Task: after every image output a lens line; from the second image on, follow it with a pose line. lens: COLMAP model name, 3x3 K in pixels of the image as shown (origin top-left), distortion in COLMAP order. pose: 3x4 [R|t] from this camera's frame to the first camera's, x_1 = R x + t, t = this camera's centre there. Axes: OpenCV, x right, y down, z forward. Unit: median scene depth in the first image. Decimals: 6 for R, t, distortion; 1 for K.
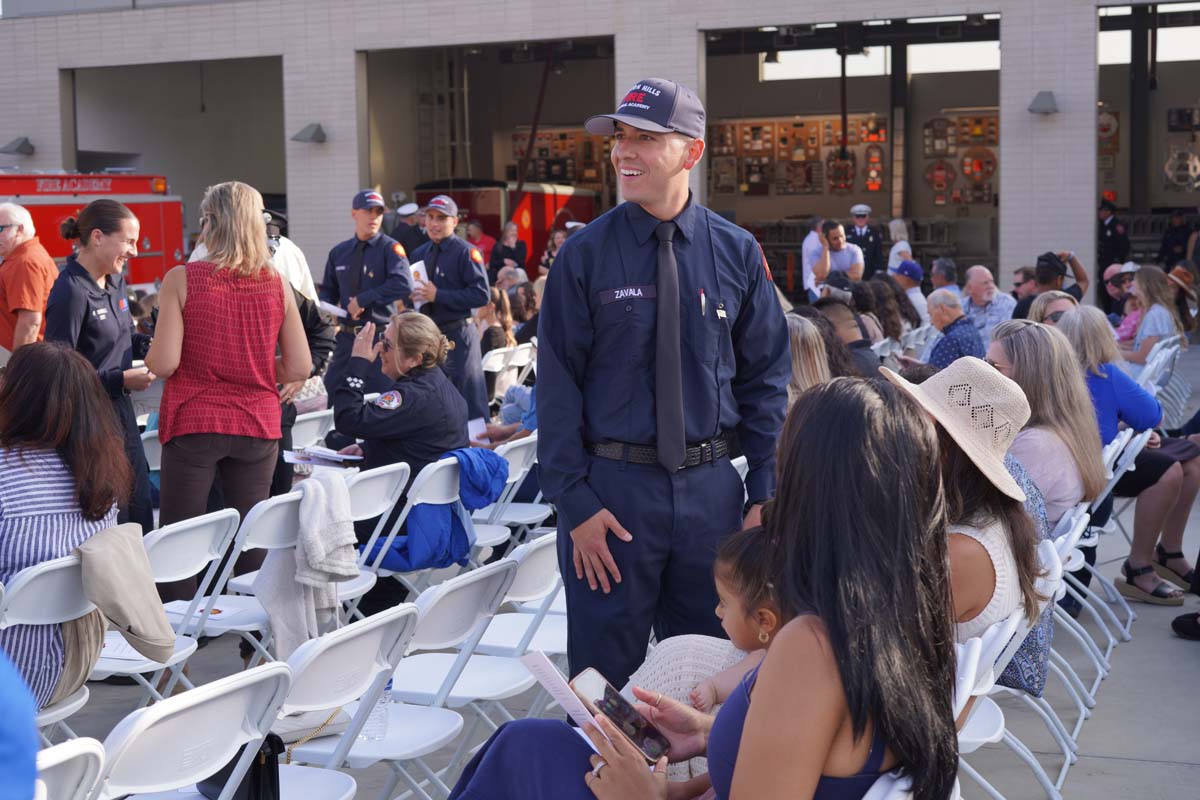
lens RADIAL K [[1795.5, 0, 604.2], [0, 1795.5, 398.2], [0, 0, 1]] dist [0.008315, 0.000000]
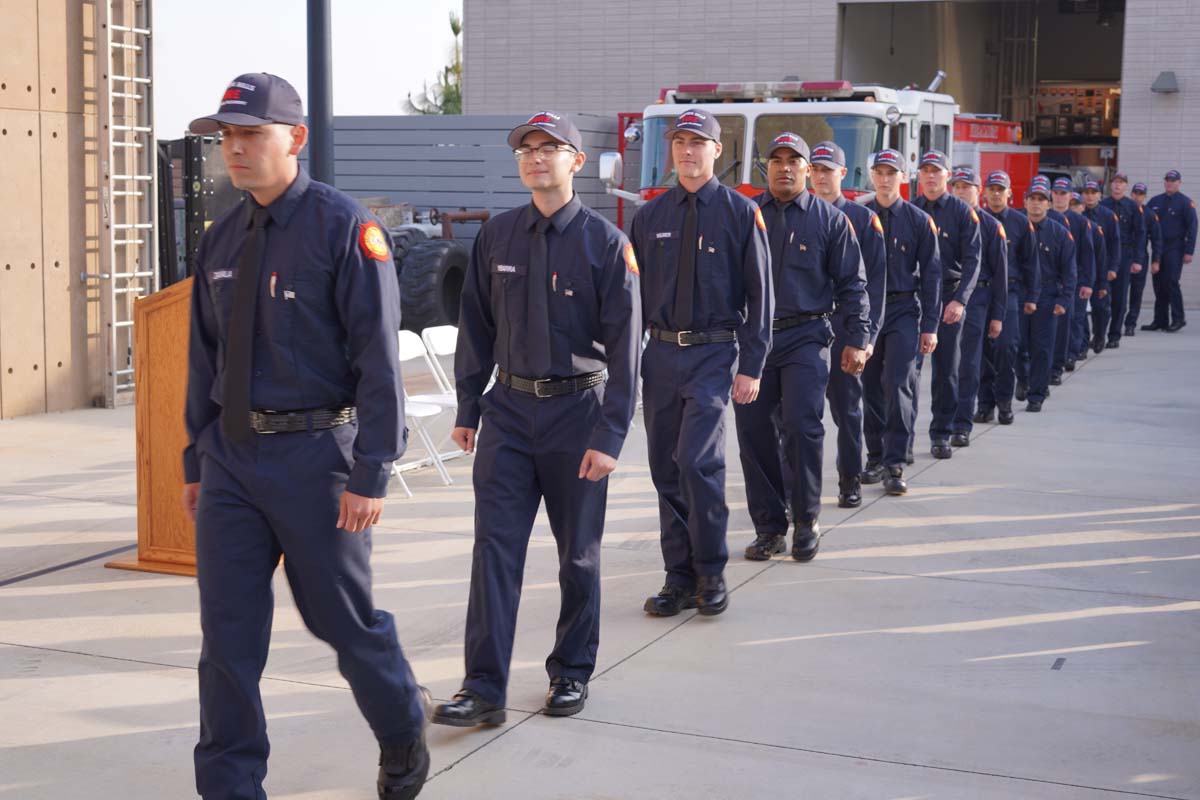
lens RADIAL K [[1795.5, 0, 564.6], [0, 1795.5, 417.4], [0, 0, 1]] dist [0.008315, 0.000000]
pose [[0.999460, 0.031092, 0.010659, -0.304618], [-0.031445, 0.998904, 0.034658, 0.001183], [-0.009570, -0.034974, 0.999342, 0.049229]]
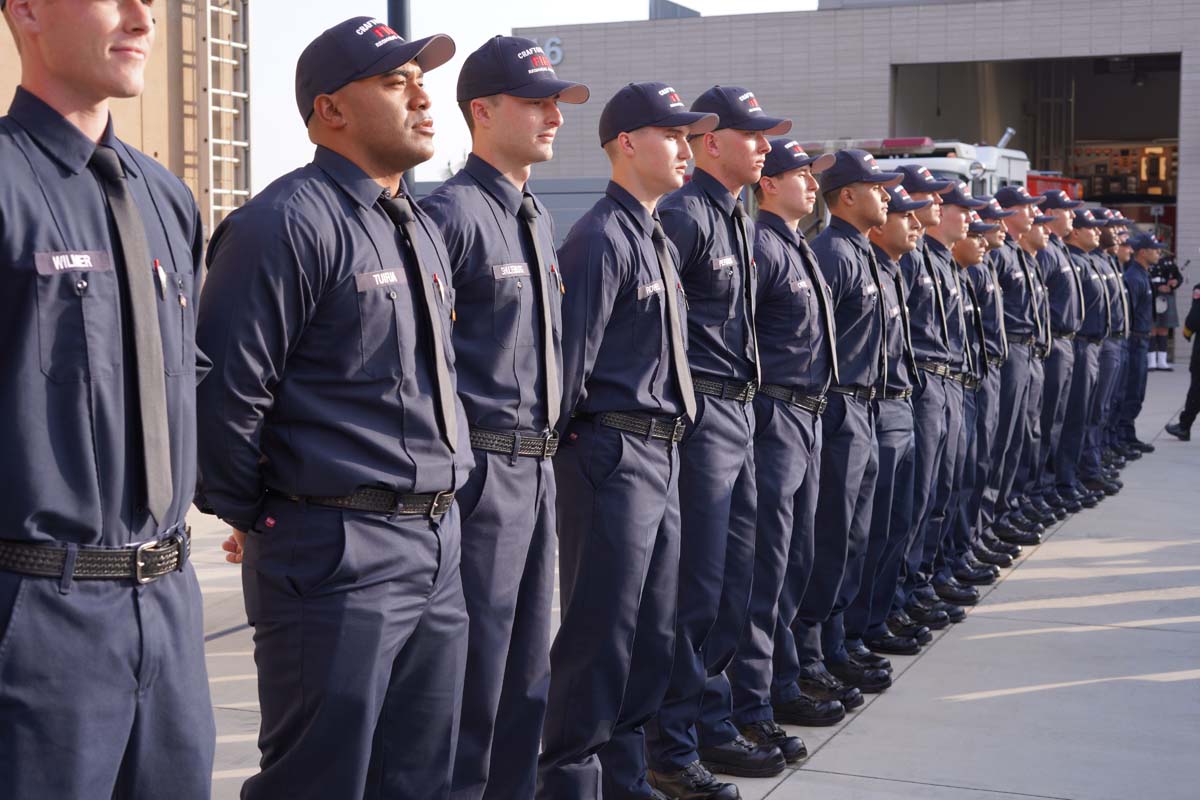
lens RADIAL K [[1795.5, 0, 572.2], [0, 1795.5, 401.6], [0, 0, 1]] dist [0.008315, 0.000000]
pose [[0.999779, 0.018104, 0.010693, -0.323455], [-0.017967, 0.999756, -0.012819, 0.003641], [-0.010923, 0.012624, 0.999861, 0.053458]]
